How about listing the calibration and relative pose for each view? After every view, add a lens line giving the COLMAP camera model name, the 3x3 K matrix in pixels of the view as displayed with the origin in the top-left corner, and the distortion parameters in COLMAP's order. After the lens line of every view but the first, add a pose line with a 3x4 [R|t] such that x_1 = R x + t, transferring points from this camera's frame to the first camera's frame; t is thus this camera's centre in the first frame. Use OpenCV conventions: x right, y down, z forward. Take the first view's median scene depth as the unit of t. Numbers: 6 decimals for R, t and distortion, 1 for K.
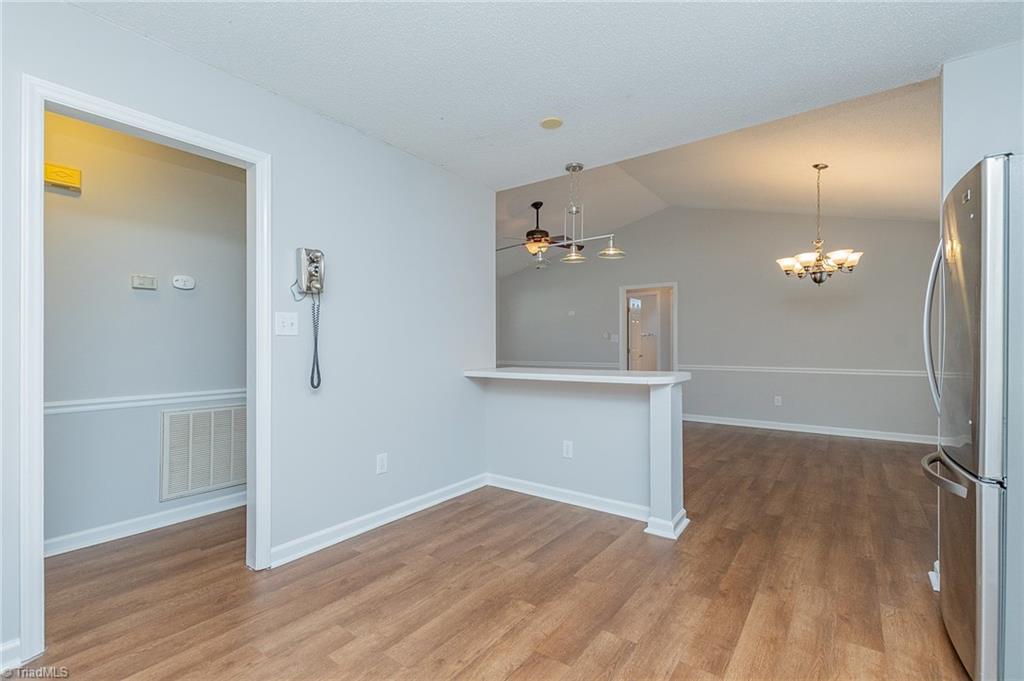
lens RADIAL K [[462.4, 0, 521.3], [0, 462.4, 345.1], [0, 0, 1]] dist [0.002833, 0.000214]
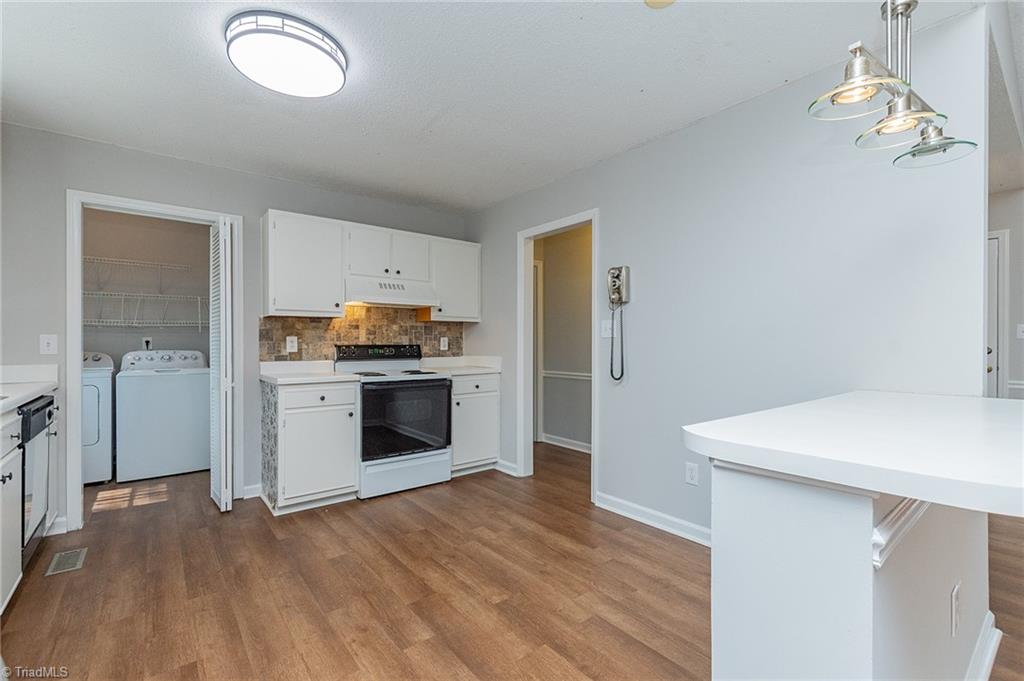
lens RADIAL K [[453.4, 0, 501.2], [0, 453.4, 347.5], [0, 0, 1]] dist [0.002229, -0.000182]
pose [[-0.295054, 0.012245, -0.955402, 0.910482], [-0.000450, 0.999916, 0.012955, -0.009748], [0.955480, 0.004252, -0.295024, 1.225286]]
